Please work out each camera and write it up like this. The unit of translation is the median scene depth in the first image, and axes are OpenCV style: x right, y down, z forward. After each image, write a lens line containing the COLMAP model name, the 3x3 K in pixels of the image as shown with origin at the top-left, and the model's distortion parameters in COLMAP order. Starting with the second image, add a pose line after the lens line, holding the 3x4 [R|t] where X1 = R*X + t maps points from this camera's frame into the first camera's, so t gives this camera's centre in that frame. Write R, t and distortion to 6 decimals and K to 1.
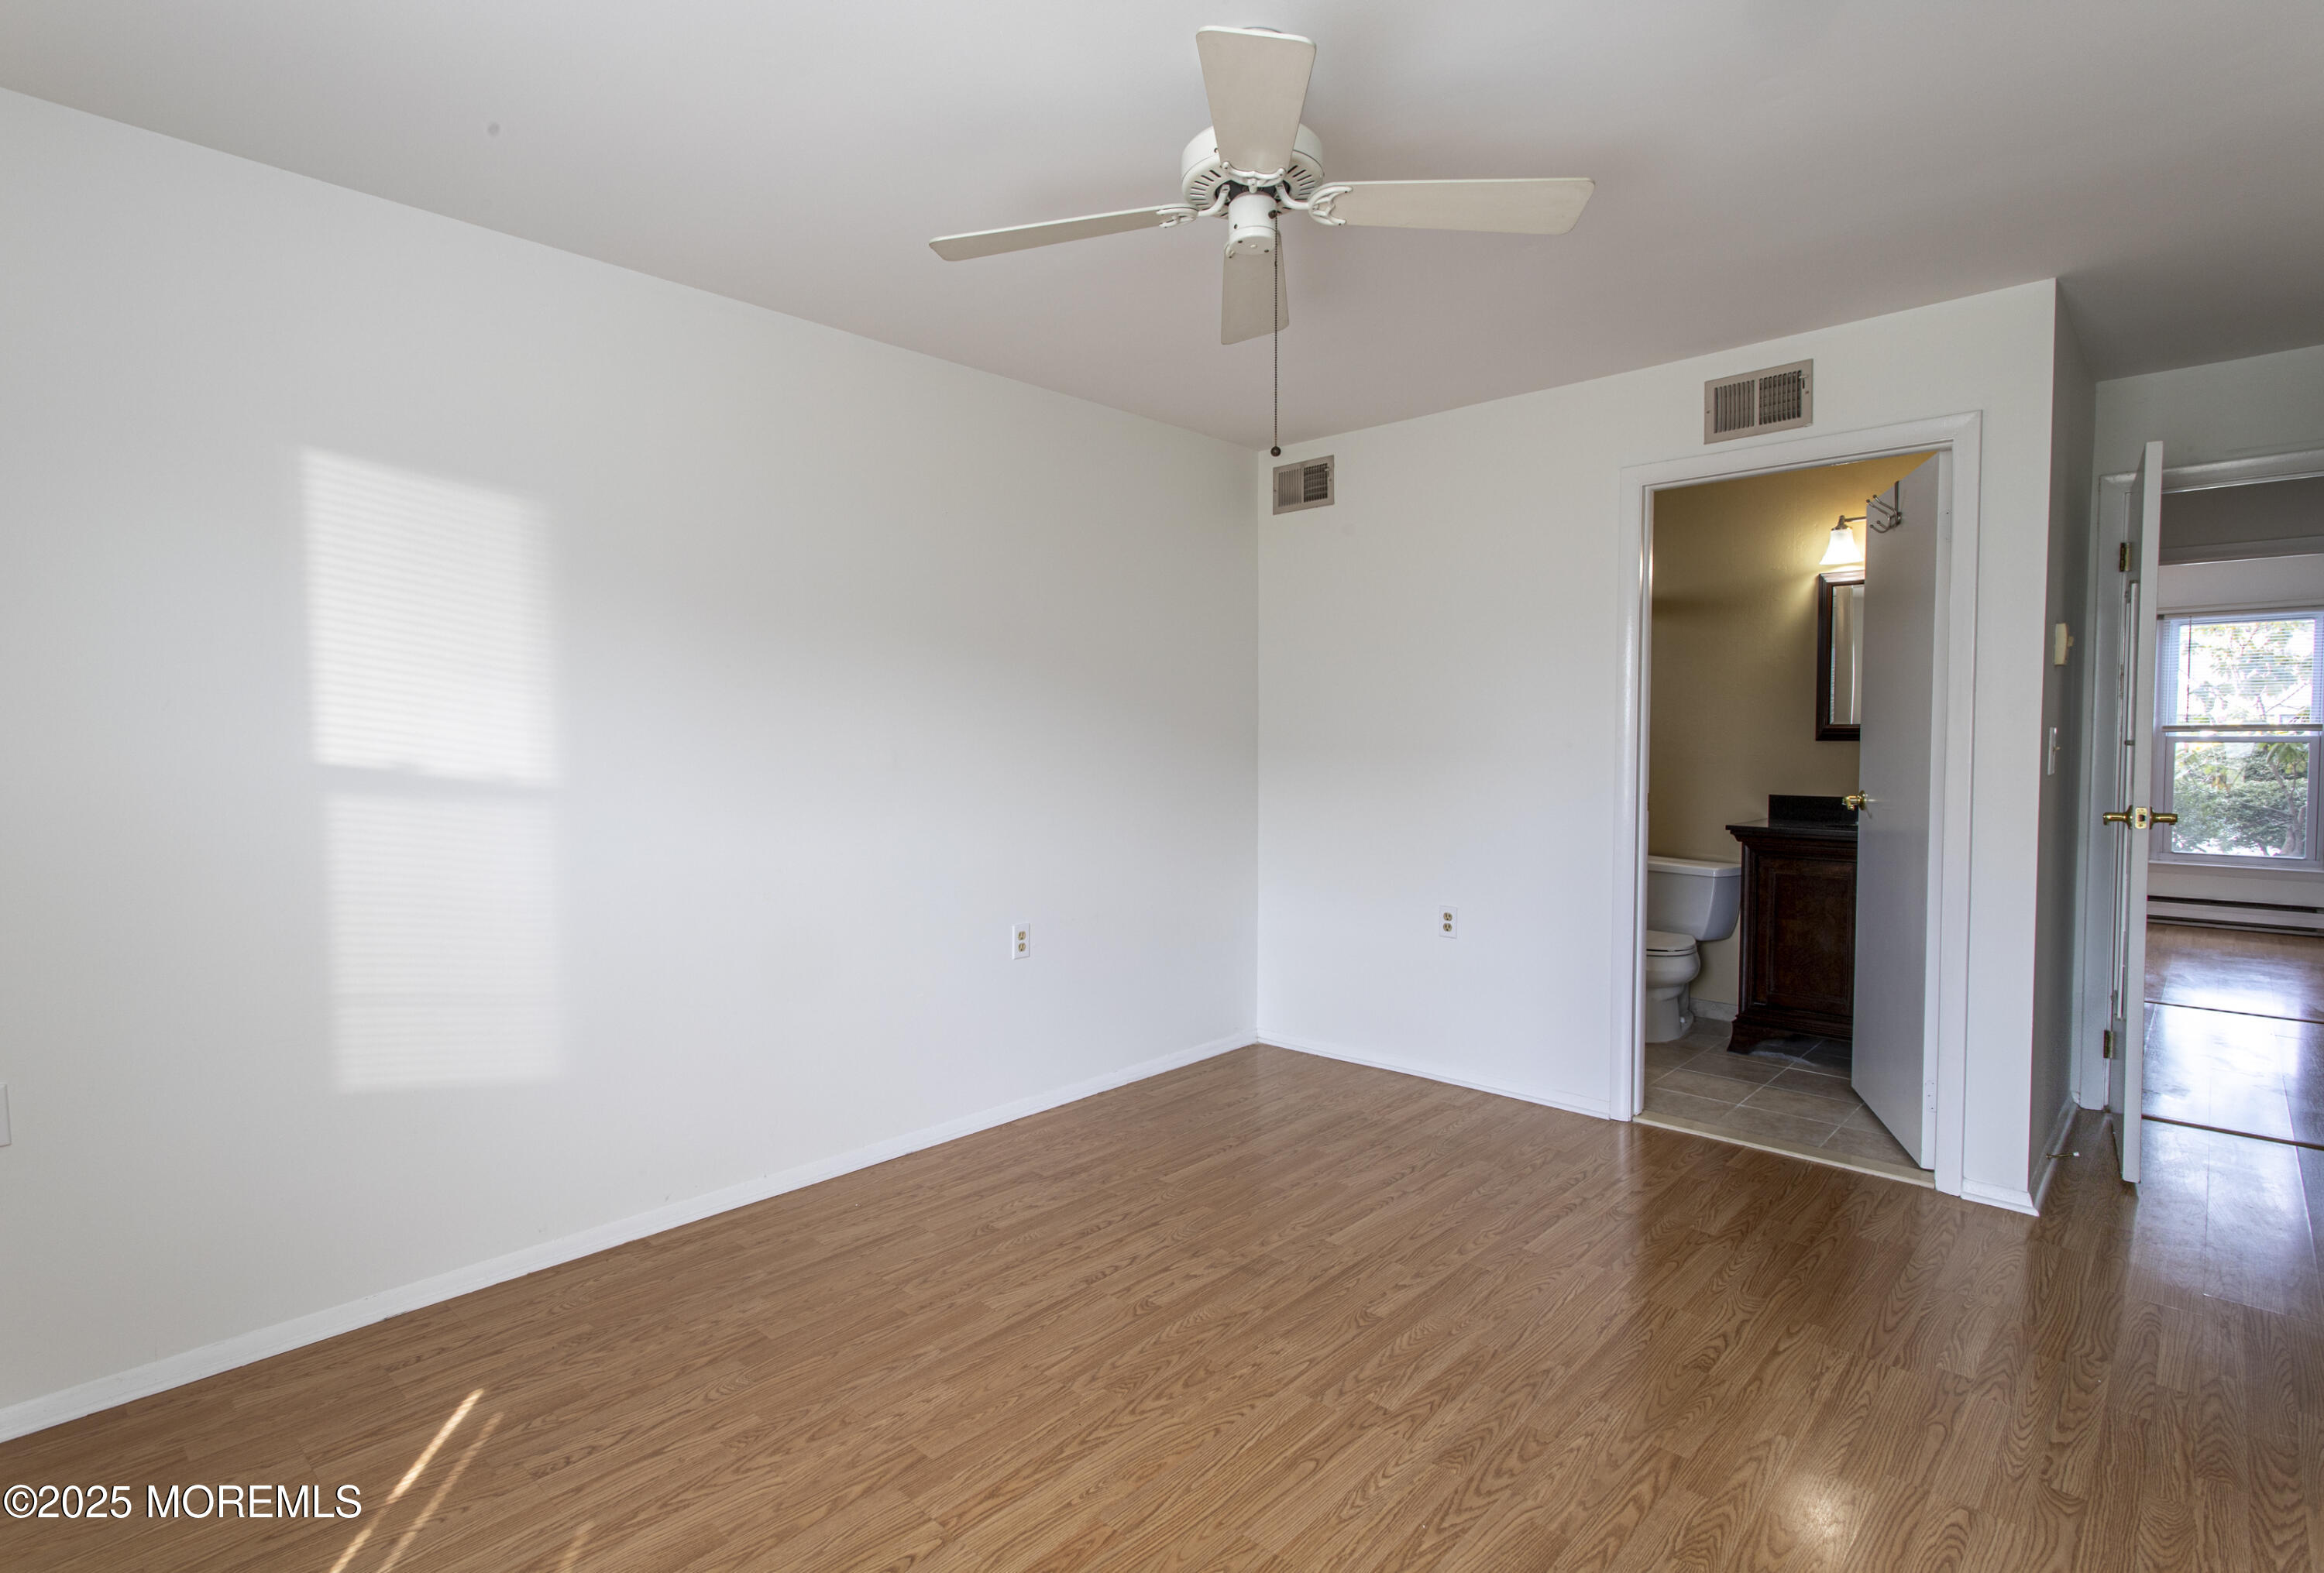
lens RADIAL K [[1163.1, 0, 1224.5], [0, 1163.1, 793.2], [0, 0, 1]] dist [0.002559, -0.000142]
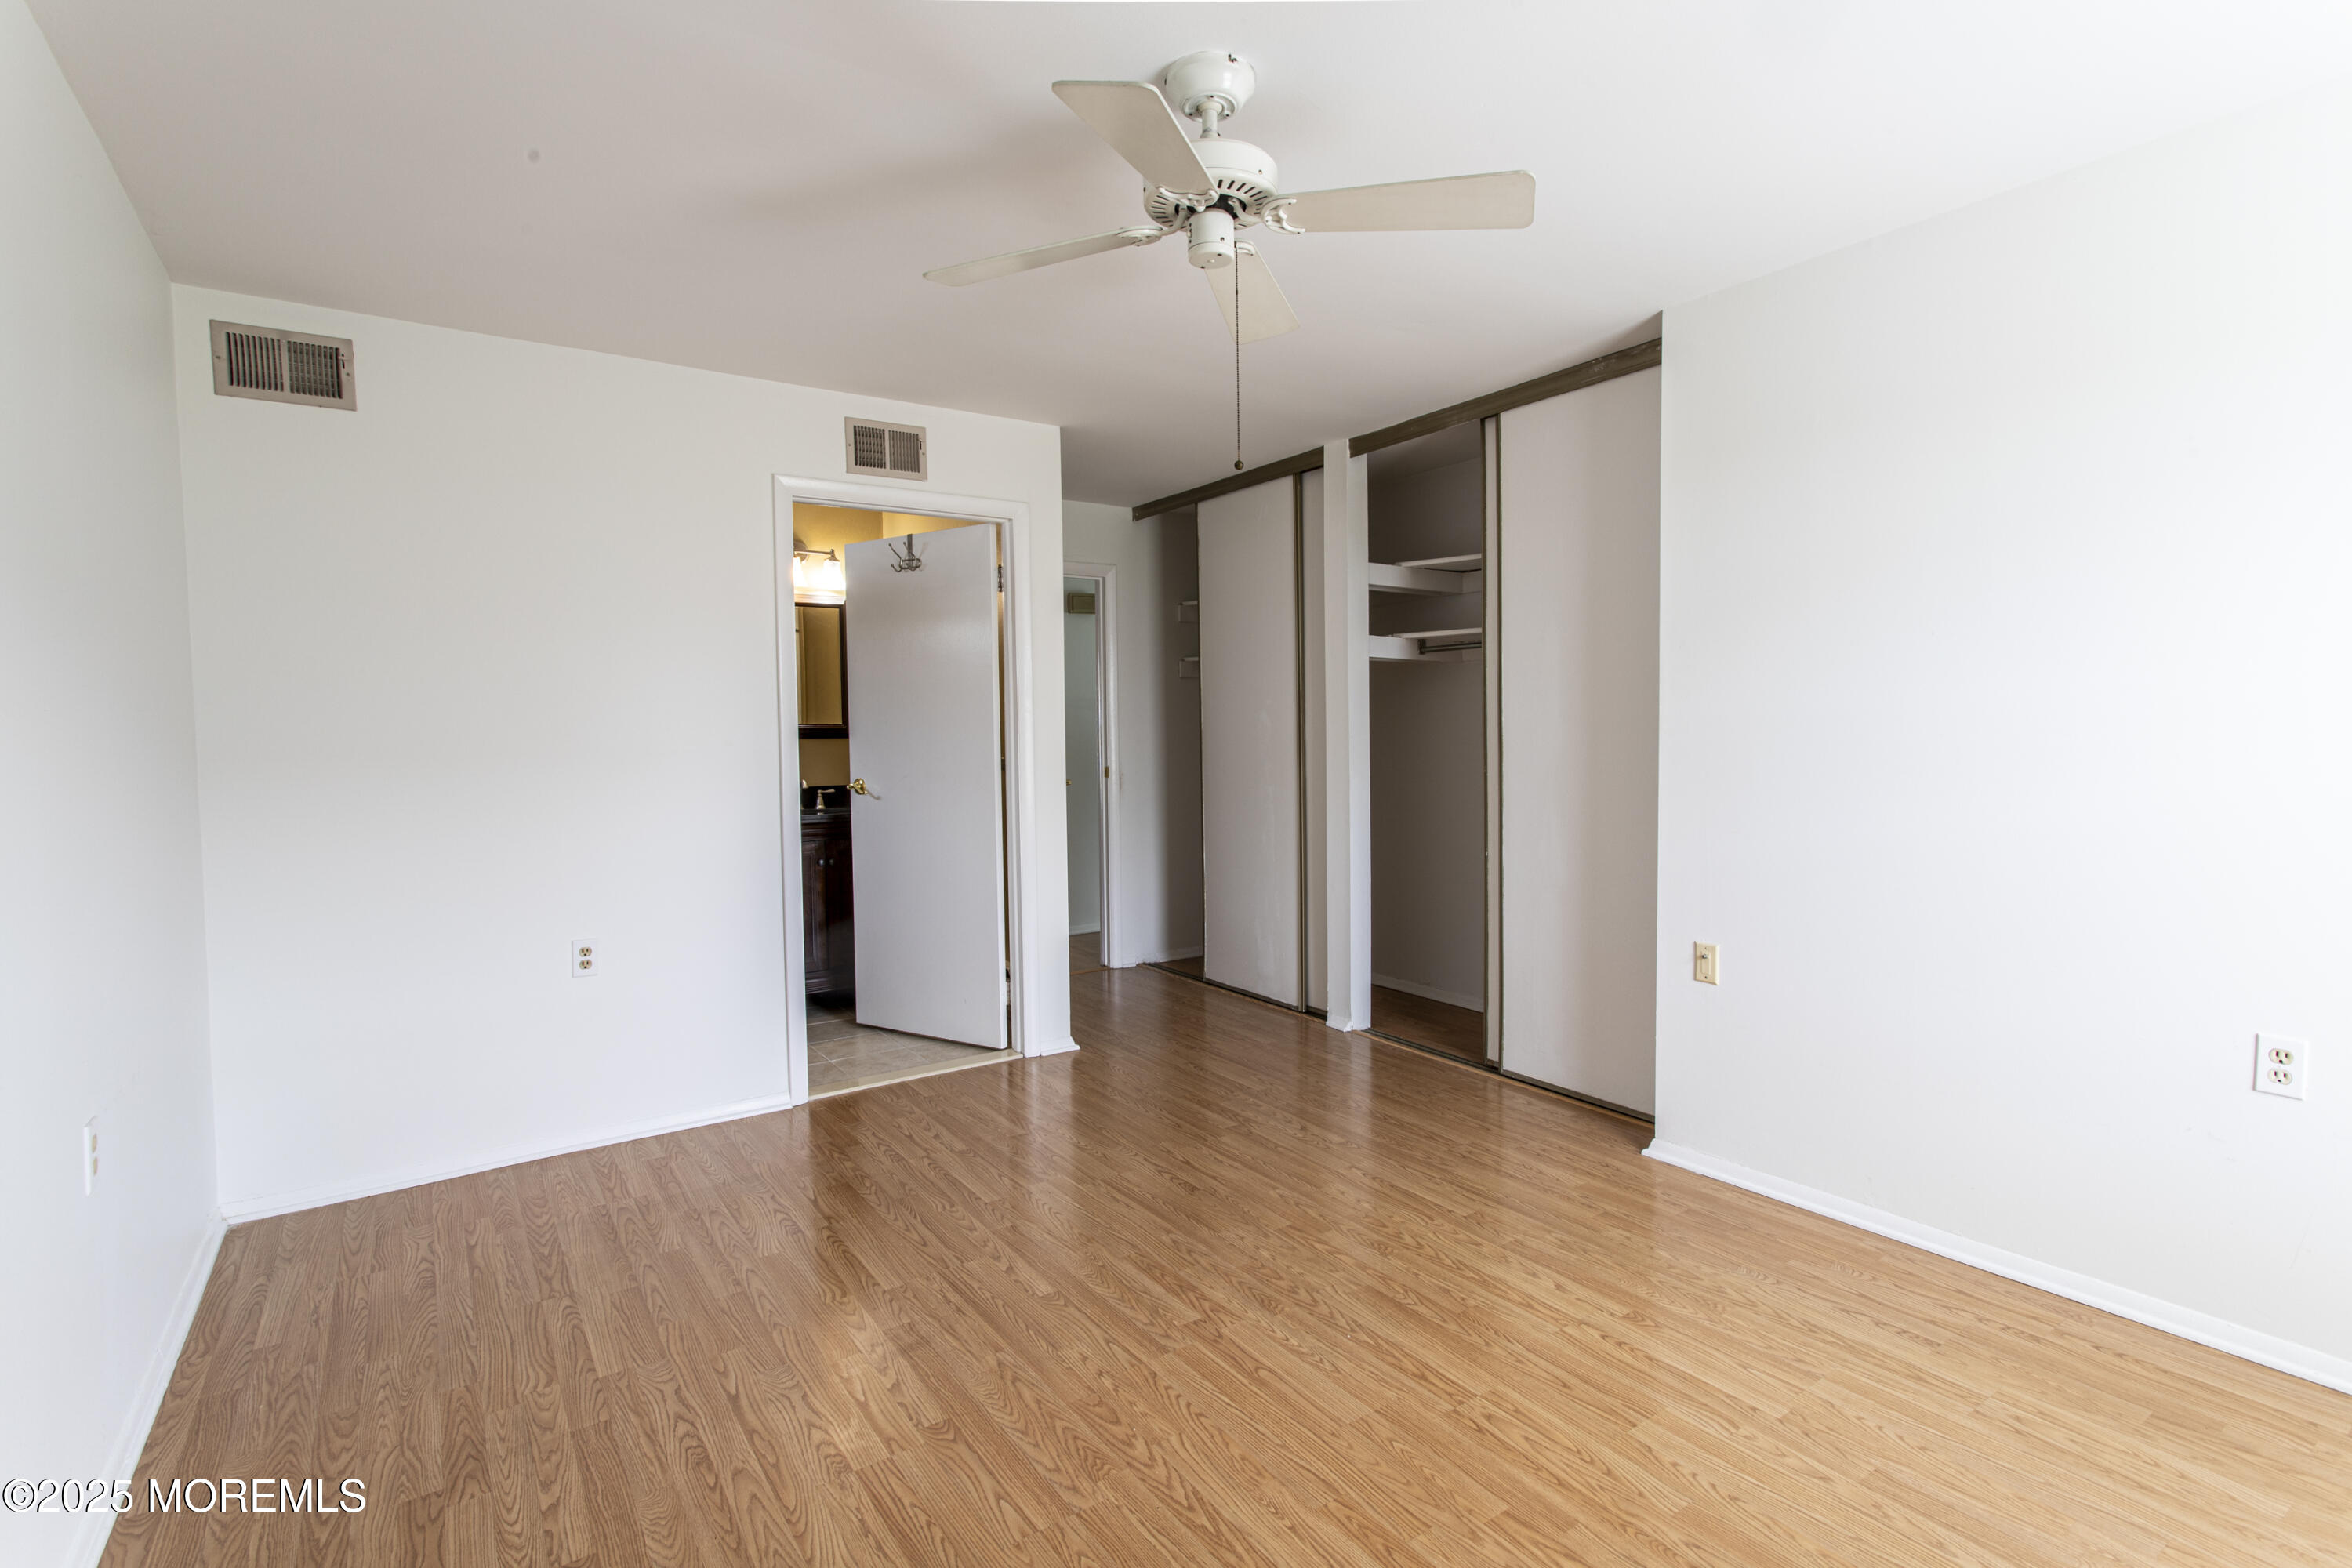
lens RADIAL K [[1076.5, 0, 1176.0], [0, 1076.5, 784.0], [0, 0, 1]] dist [-0.001807, -0.000422]
pose [[0.240864, -0.050798, 0.969228, -0.629497], [0.062323, 0.997378, 0.036785, -0.023366], [-0.968556, 0.051545, 0.243399, 0.542946]]
